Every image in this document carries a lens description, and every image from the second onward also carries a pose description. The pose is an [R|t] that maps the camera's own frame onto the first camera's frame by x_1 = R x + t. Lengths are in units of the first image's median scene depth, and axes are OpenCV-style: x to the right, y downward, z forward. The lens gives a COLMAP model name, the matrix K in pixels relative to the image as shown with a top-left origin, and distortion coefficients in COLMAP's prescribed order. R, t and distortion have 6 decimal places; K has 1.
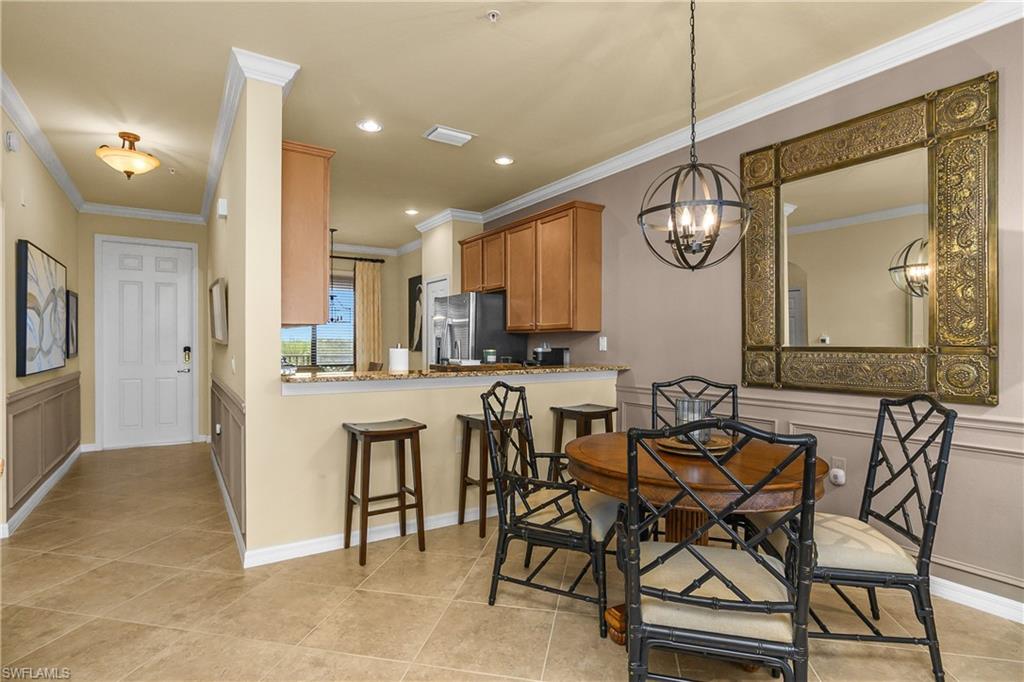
lens RADIAL K [[510.7, 0, 505.9], [0, 510.7, 343.1], [0, 0, 1]] dist [-0.024841, 0.005398]
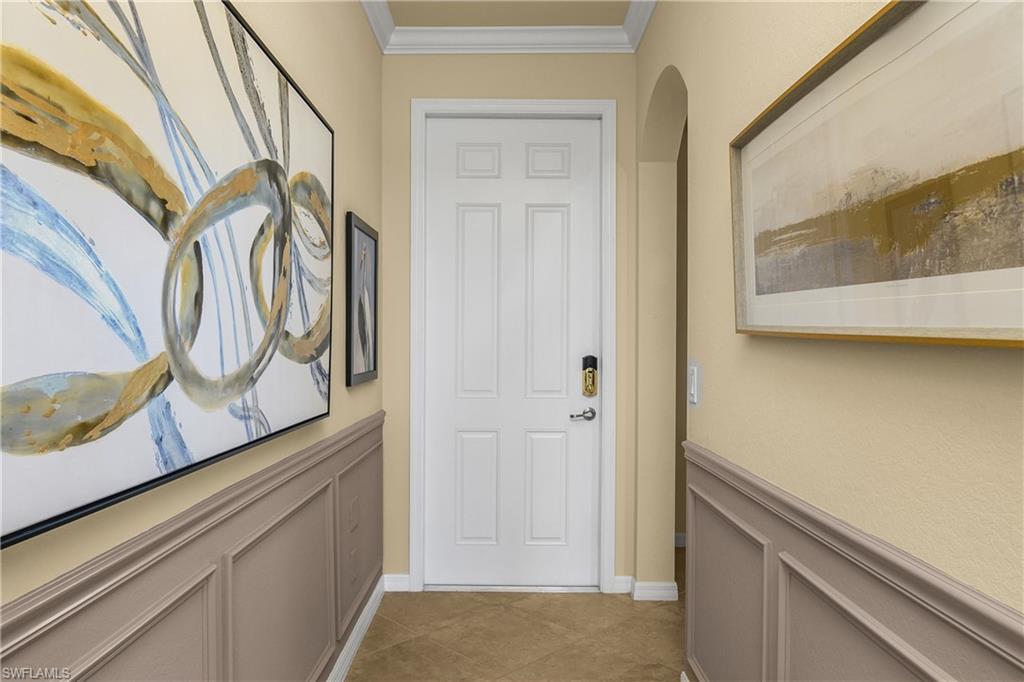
lens RADIAL K [[679.1, 0, 511.9], [0, 679.1, 342.7], [0, 0, 1]] dist [-0.004469, -0.000409]
pose [[0.840241, 0.000660, -0.542213, -0.401724], [-0.004255, 0.999976, -0.005377, -0.000735], [0.542196, 0.006825, 0.840224, 0.524721]]
